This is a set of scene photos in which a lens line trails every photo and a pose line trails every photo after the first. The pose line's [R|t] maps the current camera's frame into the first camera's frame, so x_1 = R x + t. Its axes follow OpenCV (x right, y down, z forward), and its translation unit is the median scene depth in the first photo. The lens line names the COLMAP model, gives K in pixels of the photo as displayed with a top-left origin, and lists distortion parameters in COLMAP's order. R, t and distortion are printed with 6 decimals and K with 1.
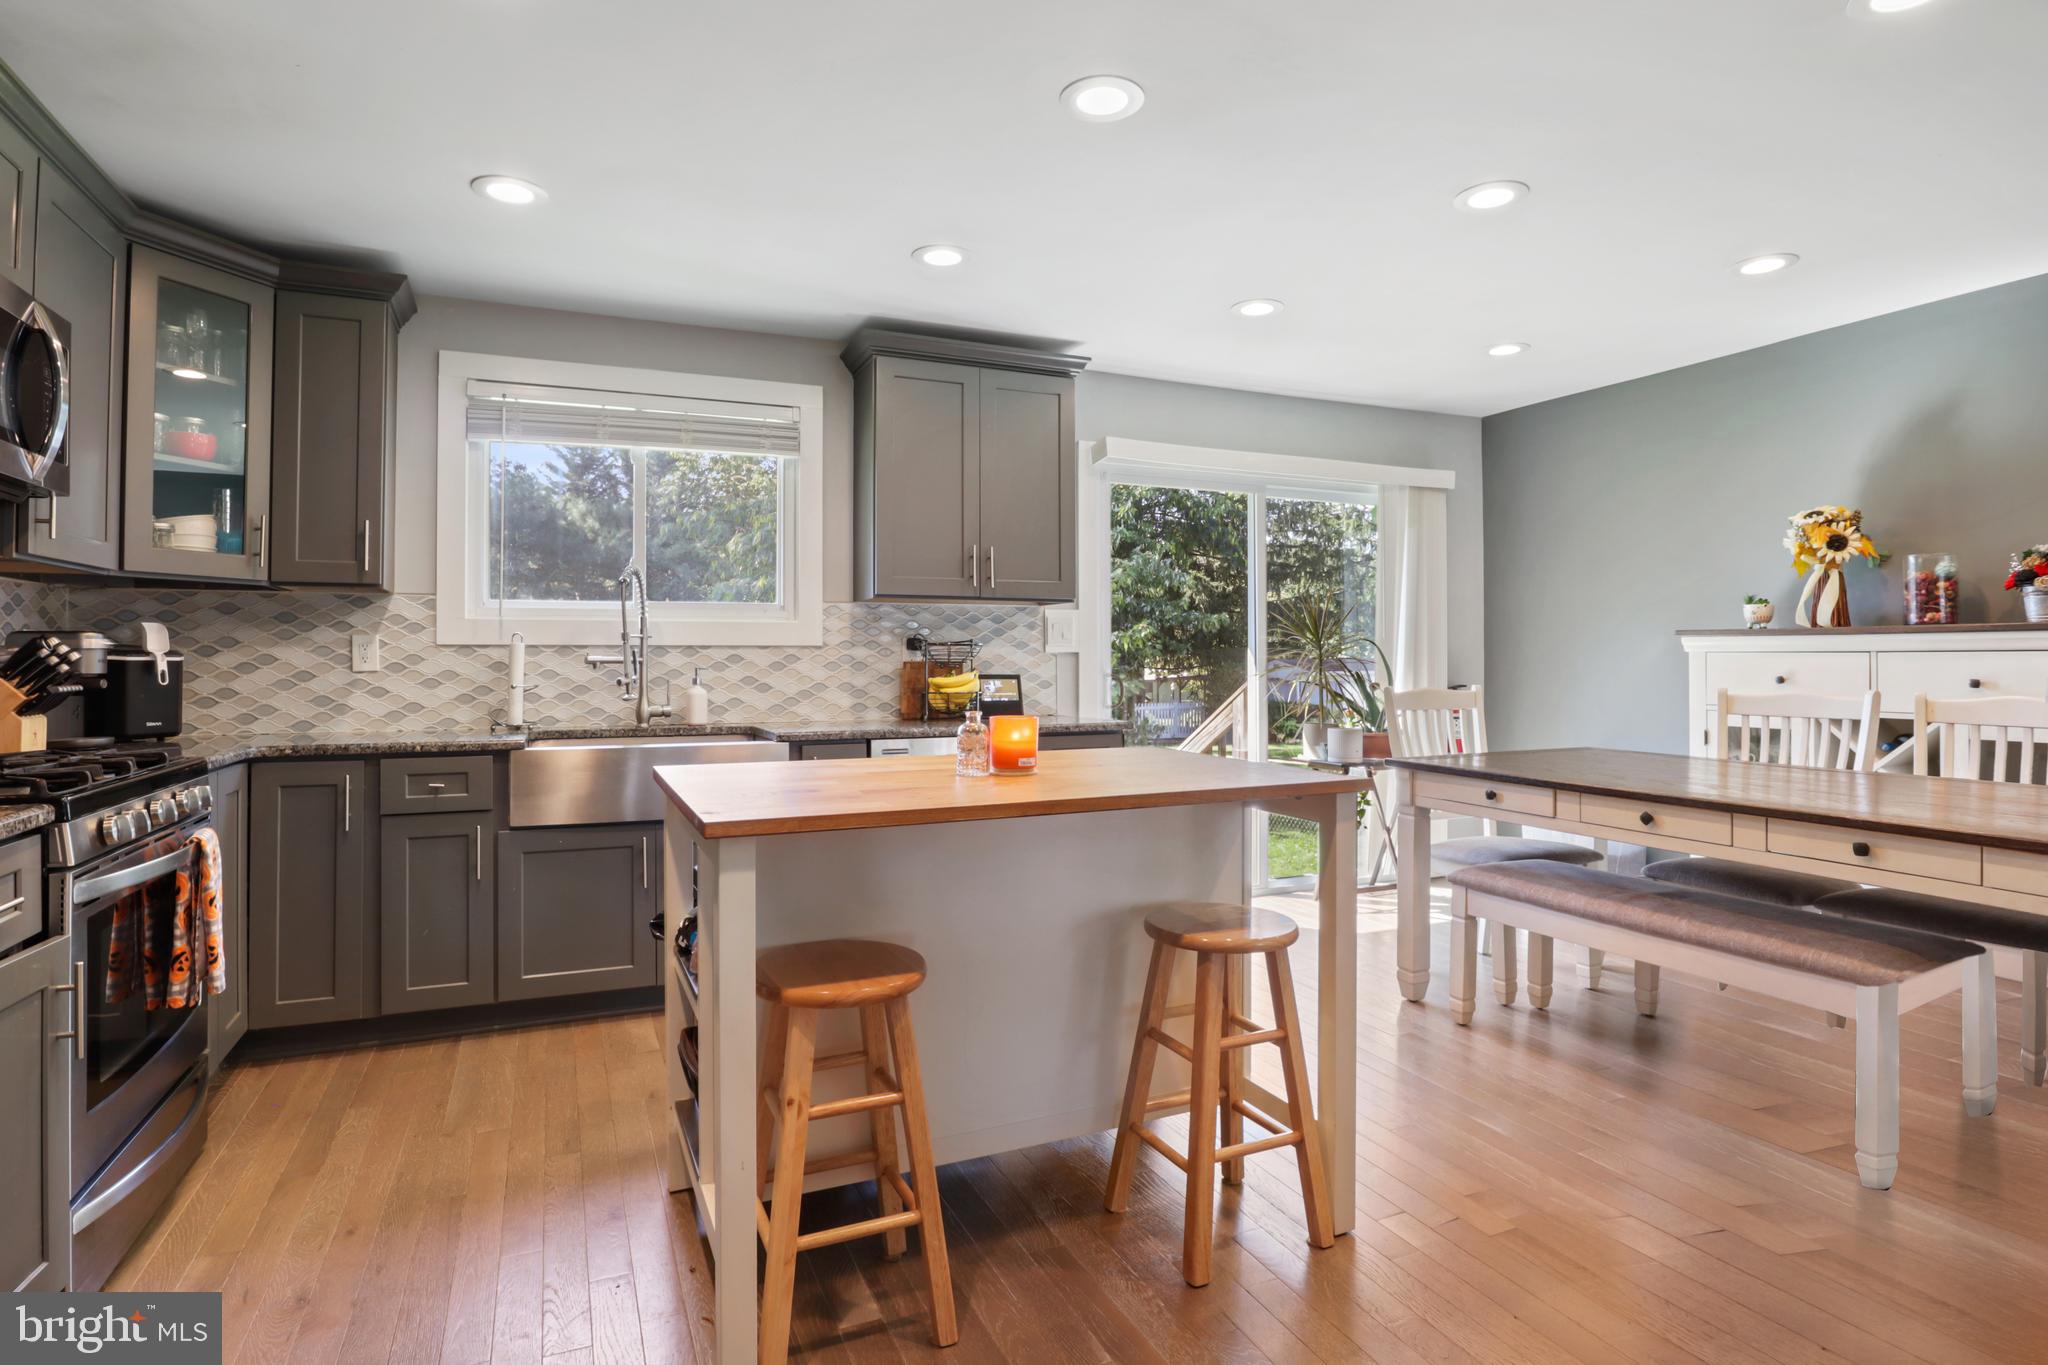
lens RADIAL K [[1050.1, 0, 1015.0], [0, 1050.1, 664.0], [0, 0, 1]] dist [-0.026053, -0.000465]
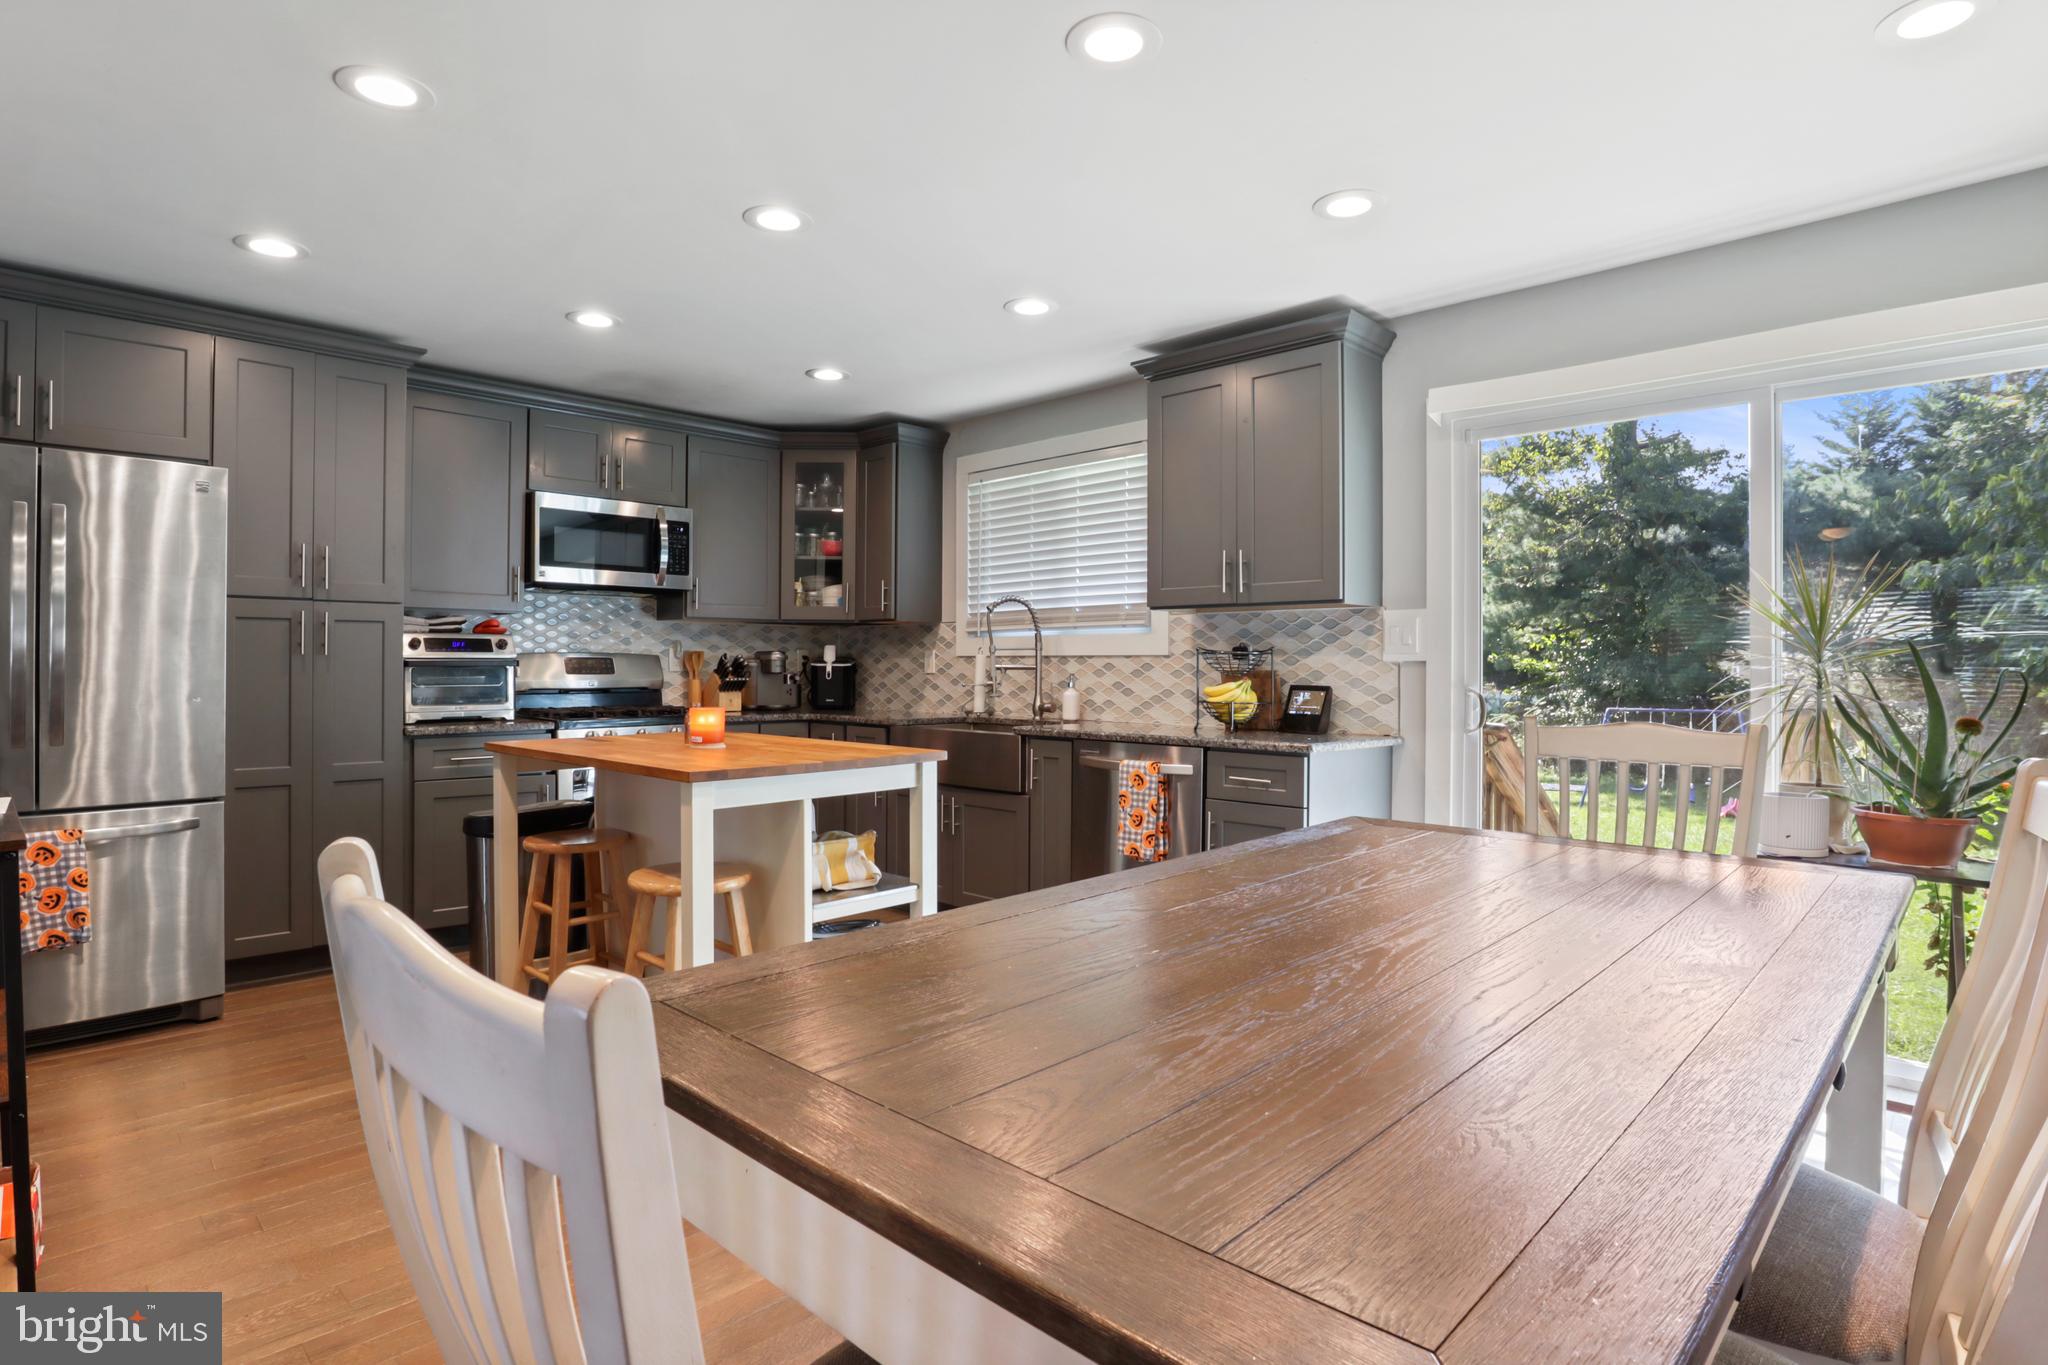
lens RADIAL K [[1050.1, 0, 1019.8], [0, 1050.1, 683.7], [0, 0, 1]] dist [-0.026053, -0.000465]
pose [[0.380626, 0.019997, -0.924513, 0.776090], [-0.008070, 0.999800, 0.018303, -0.006642], [0.924694, 0.000495, 0.380711, 0.459397]]
